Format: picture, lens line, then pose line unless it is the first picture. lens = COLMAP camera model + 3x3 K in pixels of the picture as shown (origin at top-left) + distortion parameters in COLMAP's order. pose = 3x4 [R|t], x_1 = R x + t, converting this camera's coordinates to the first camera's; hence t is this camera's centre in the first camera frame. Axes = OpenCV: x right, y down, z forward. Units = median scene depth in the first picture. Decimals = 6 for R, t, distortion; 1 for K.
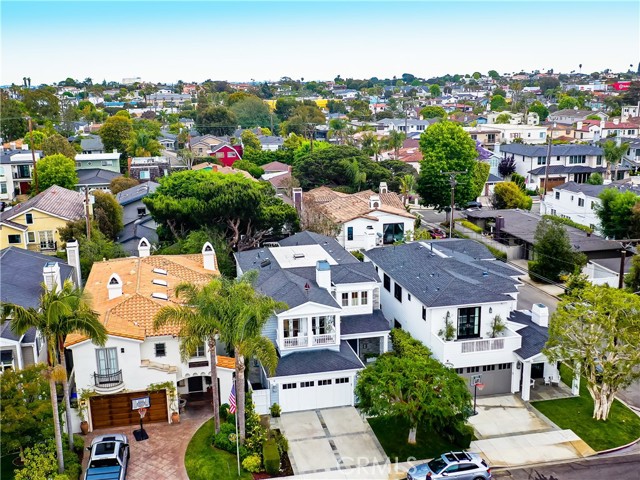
lens RADIAL K [[699.3, 0, 320.3], [0, 699.3, 263.7], [0, 0, 1]] dist [0.008449, 0.000564]
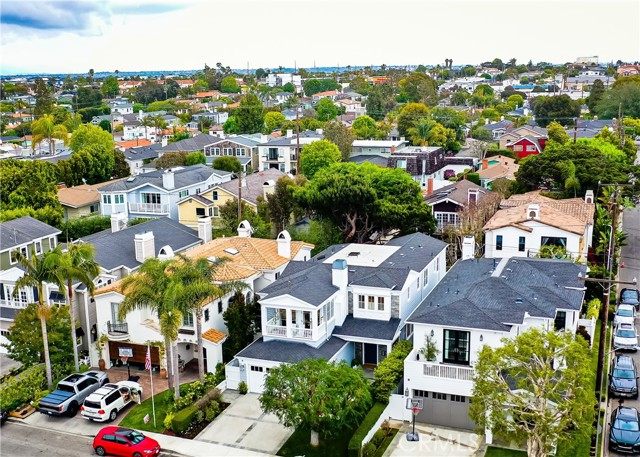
lens RADIAL K [[758.5, 0, 318.9], [0, 758.5, 268.9], [0, 0, 1]] dist [0.006289, 0.000715]
pose [[0.835347, 0.138131, -0.532085, 0.572750], [-0.131136, 0.990044, 0.051142, -0.043762], [0.533852, 0.027054, 0.845145, 0.058669]]
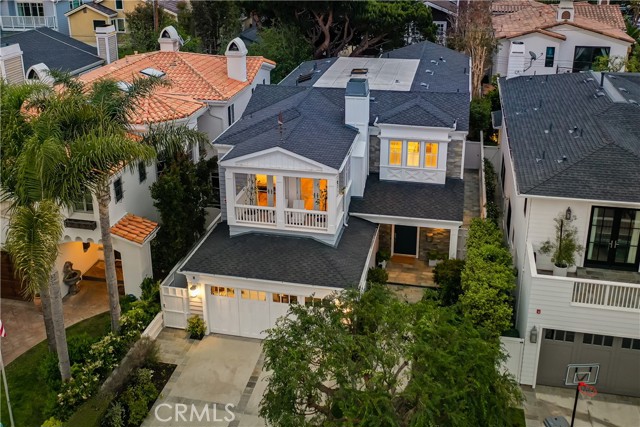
lens RADIAL K [[664.0, 0, 302.9], [0, 664.0, 150.5], [0, 0, 1]] dist [-0.010252, -0.004428]
pose [[0.902820, 0.145736, -0.404571, 0.192398], [-0.109264, 0.987687, 0.111962, -0.002612], [0.415906, -0.056876, 0.907627, 0.499056]]
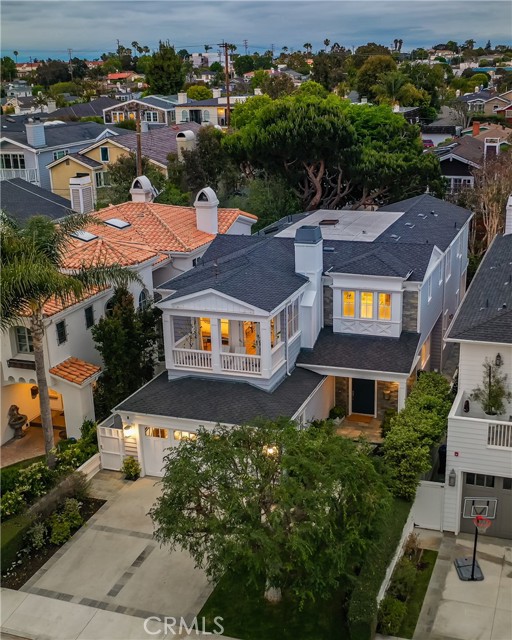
lens RADIAL K [[822.3, 0, 292.8], [0, 822.3, 347.4], [0, 0, 1]] dist [-0.003683, -0.026258]
pose [[0.861241, 0.166532, -0.480137, 0.323053], [-0.121334, 0.984843, 0.123943, 0.011161], [0.493500, -0.048488, 0.868393, 0.437641]]
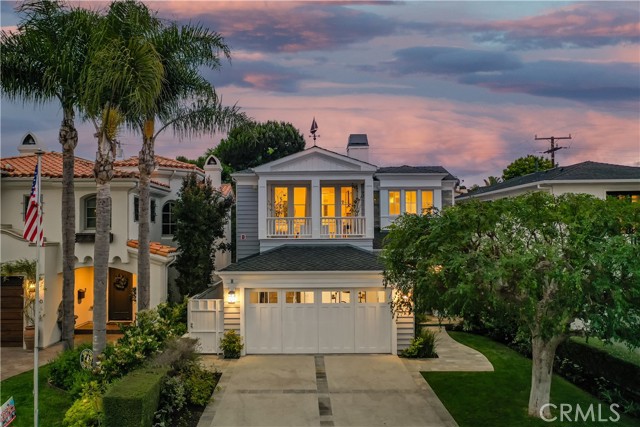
lens RADIAL K [[530.2, 0, 296.5], [0, 530.2, 212.8], [0, 0, 1]] dist [-0.007221, -0.003718]
pose [[0.974693, -0.000110, -0.223550, 0.057747], [-0.061739, 0.960975, -0.269659, 0.197150], [0.214855, 0.276636, 0.936648, 0.573259]]
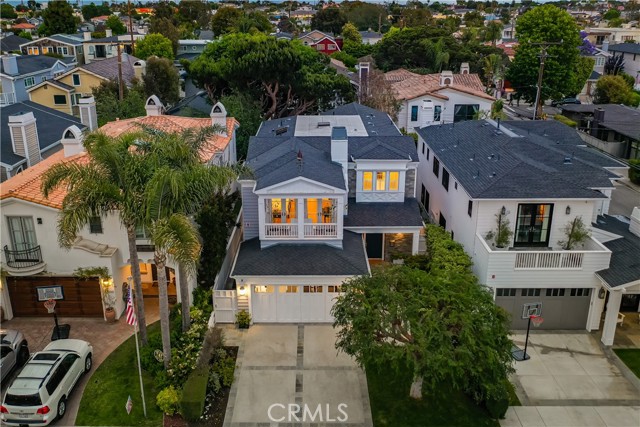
lens RADIAL K [[580.1, 0, 308.7], [0, 580.1, 213.0], [0, 0, 1]] dist [-0.007051, -0.004981]
pose [[0.975731, 0.083358, -0.202487, 0.107773], [-0.064961, 0.993272, 0.095868, 0.030661], [0.209116, -0.080388, 0.974581, 0.381555]]
